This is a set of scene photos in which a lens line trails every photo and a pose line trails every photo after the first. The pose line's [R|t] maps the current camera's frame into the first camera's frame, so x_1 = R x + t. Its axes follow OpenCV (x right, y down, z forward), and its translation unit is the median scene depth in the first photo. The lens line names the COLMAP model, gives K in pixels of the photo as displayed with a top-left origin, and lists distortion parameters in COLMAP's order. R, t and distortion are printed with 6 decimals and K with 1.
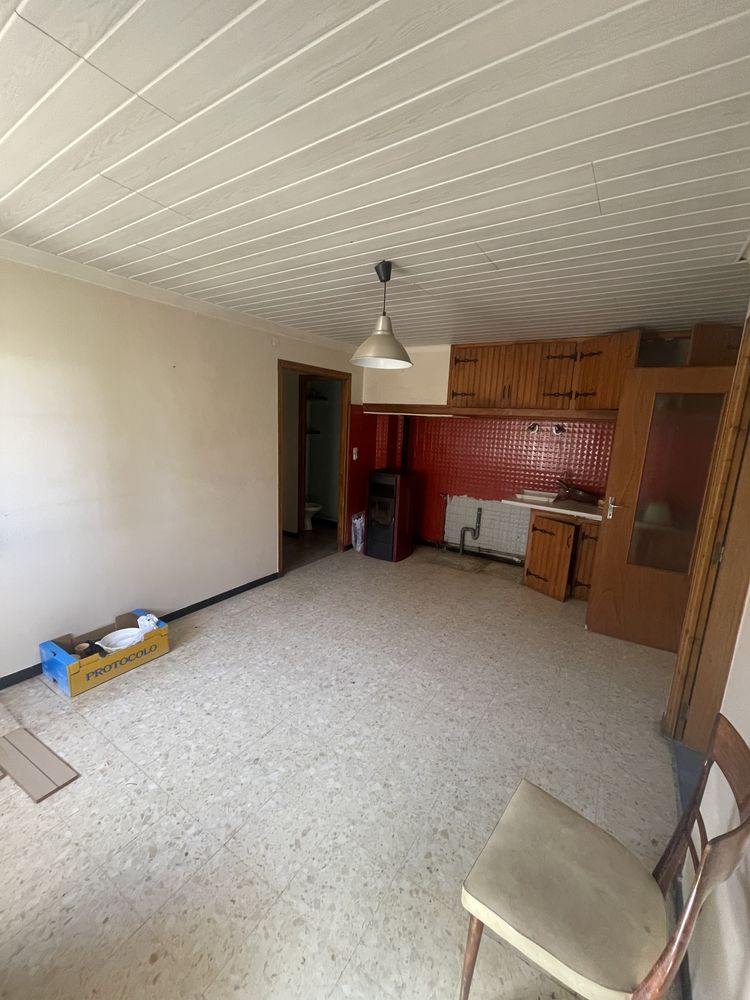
lens RADIAL K [[400.5, 0, 375.7], [0, 400.5, 500.9], [0, 0, 1]] dist [-0.002468, 0.001203]
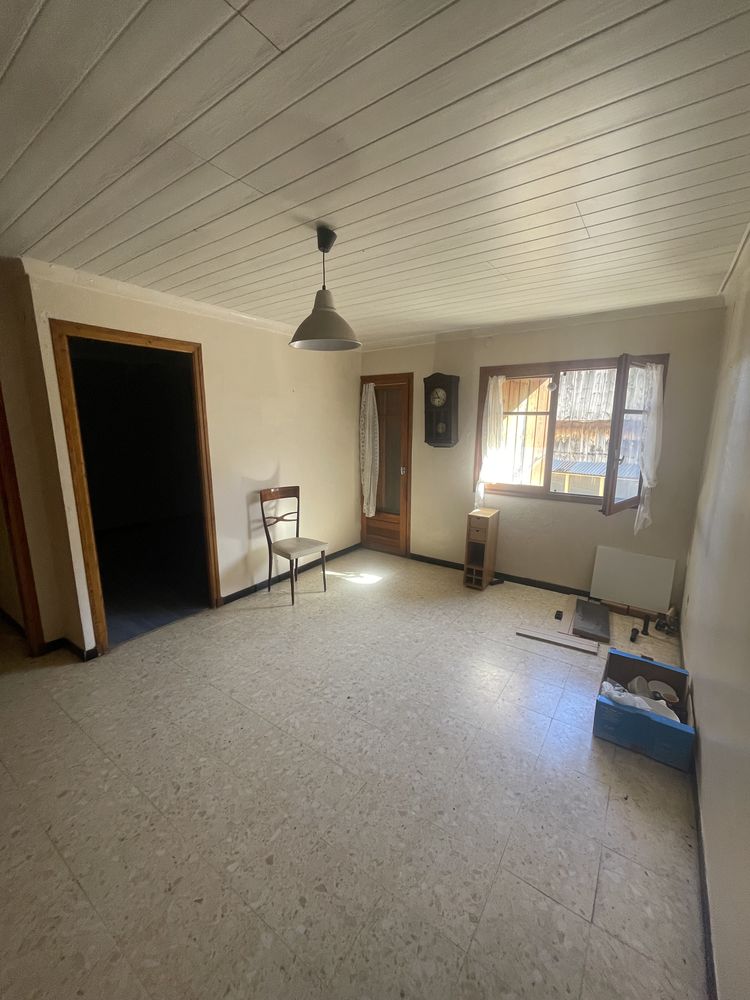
lens RADIAL K [[400.5, 0, 375.7], [0, 400.5, 499.9], [0, 0, 1]] dist [-0.002468, 0.001203]
pose [[-0.998308, -0.050443, 0.028938, -0.123800], [-0.035775, 0.925007, 0.378262, -0.326598], [-0.045849, 0.376586, -0.925246, 1.722623]]
